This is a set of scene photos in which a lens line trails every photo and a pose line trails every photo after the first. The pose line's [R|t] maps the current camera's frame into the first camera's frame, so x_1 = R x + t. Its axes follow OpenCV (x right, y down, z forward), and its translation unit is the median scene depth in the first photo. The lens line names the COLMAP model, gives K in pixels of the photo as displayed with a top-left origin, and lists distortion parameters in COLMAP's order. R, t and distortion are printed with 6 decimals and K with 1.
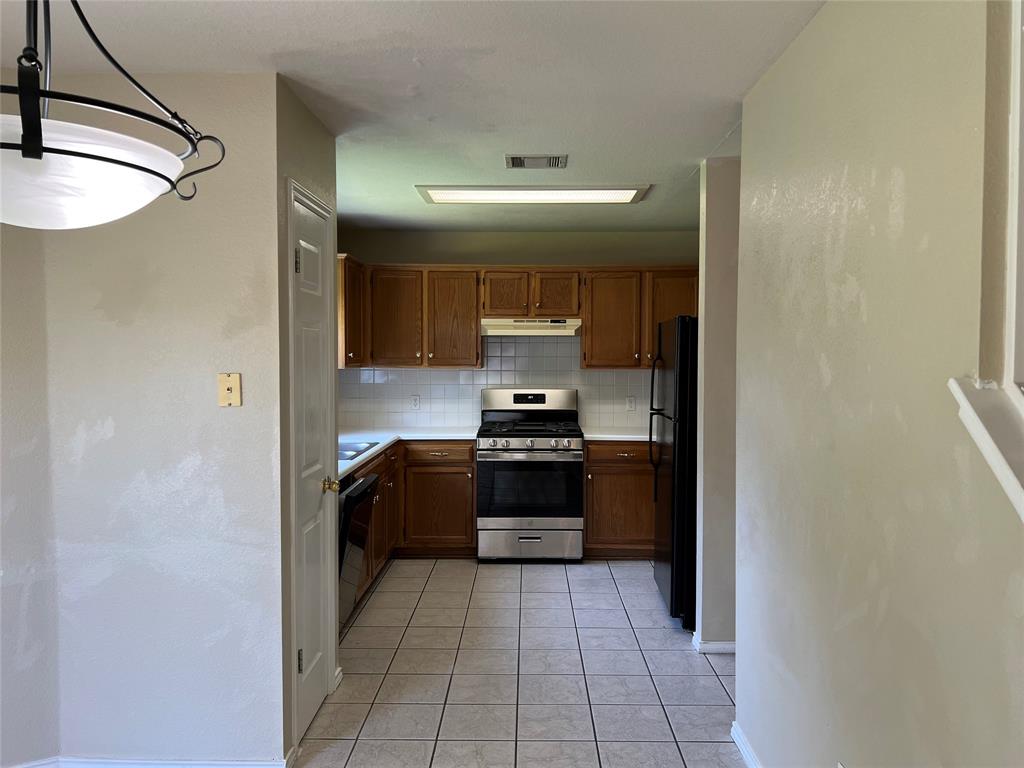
lens RADIAL K [[754.8, 0, 487.1], [0, 754.8, 377.8], [0, 0, 1]] dist [0.056934, -0.082228]
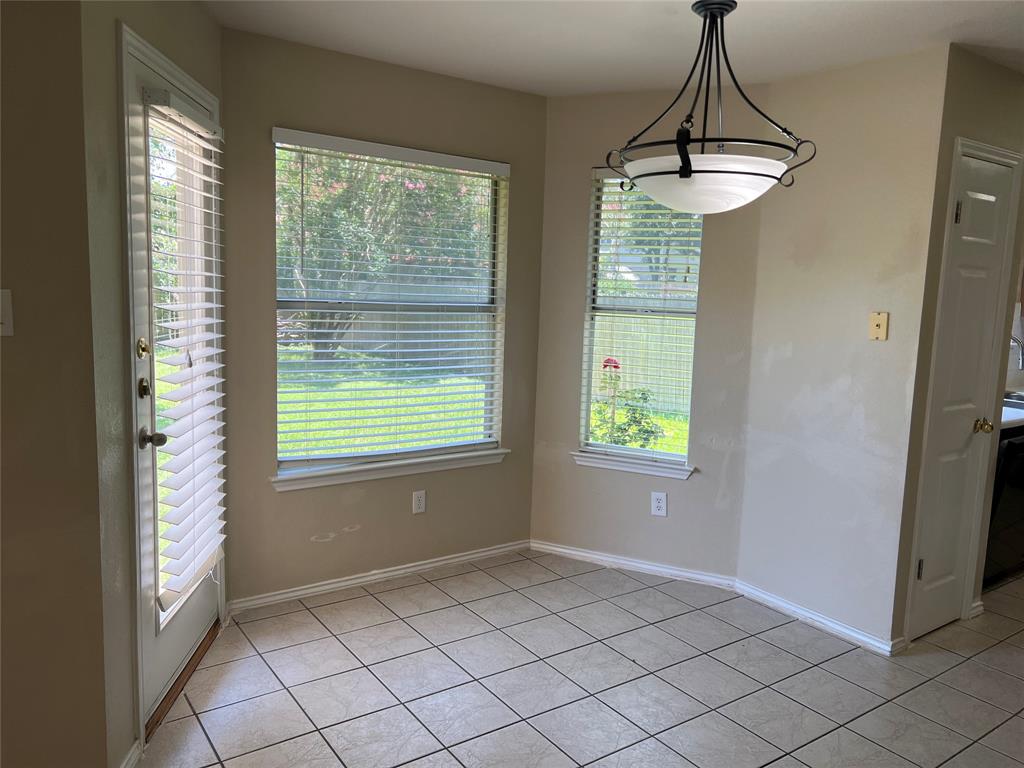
lens RADIAL K [[754.8, 0, 487.1], [0, 754.8, 377.8], [0, 0, 1]] dist [0.056934, -0.082228]
pose [[0.551860, 0.122791, -0.824847, 0.311467], [-0.059531, 0.992378, 0.107901, 0.003939], [0.831809, -0.010442, 0.554964, -0.171880]]
